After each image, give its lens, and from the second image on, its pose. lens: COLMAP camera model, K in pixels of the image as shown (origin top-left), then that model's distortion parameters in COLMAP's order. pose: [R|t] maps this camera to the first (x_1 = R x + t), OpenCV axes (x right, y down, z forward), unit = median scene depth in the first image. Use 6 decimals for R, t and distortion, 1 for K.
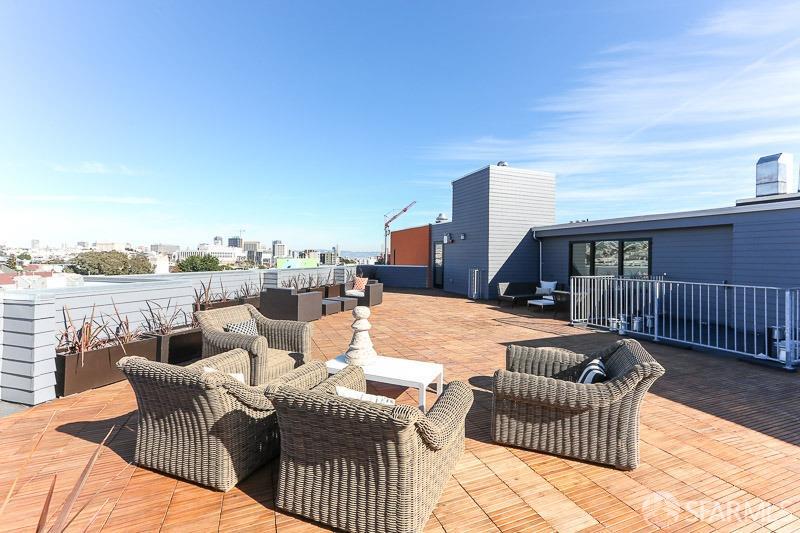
lens RADIAL K [[354.7, 0, 401.0], [0, 354.7, 303.1], [0, 0, 1]] dist [-0.002701, -0.000243]
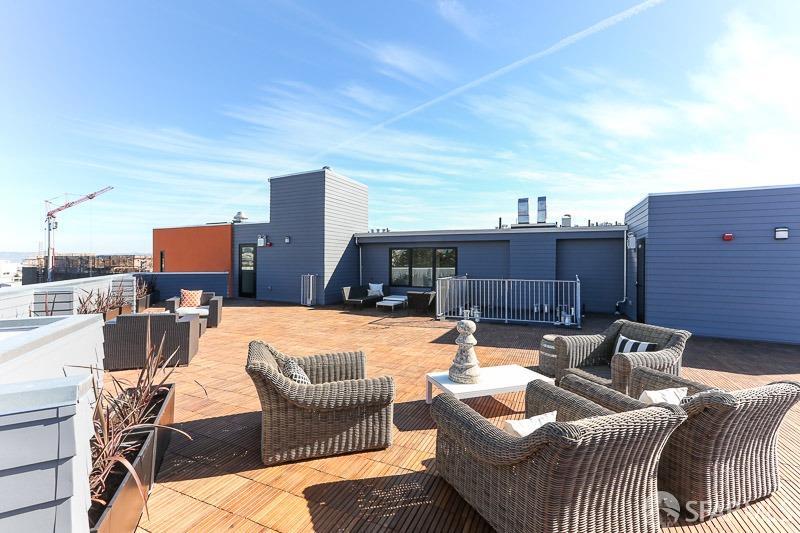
lens RADIAL K [[360.8, 0, 400.0], [0, 360.8, 266.5], [0, 0, 1]] dist [0.003410, 0.000350]
pose [[0.717072, -0.009900, 0.696928, -0.289591], [0.088775, 0.993053, -0.077235, -0.020159], [-0.691322, 0.117253, 0.712969, 0.146808]]
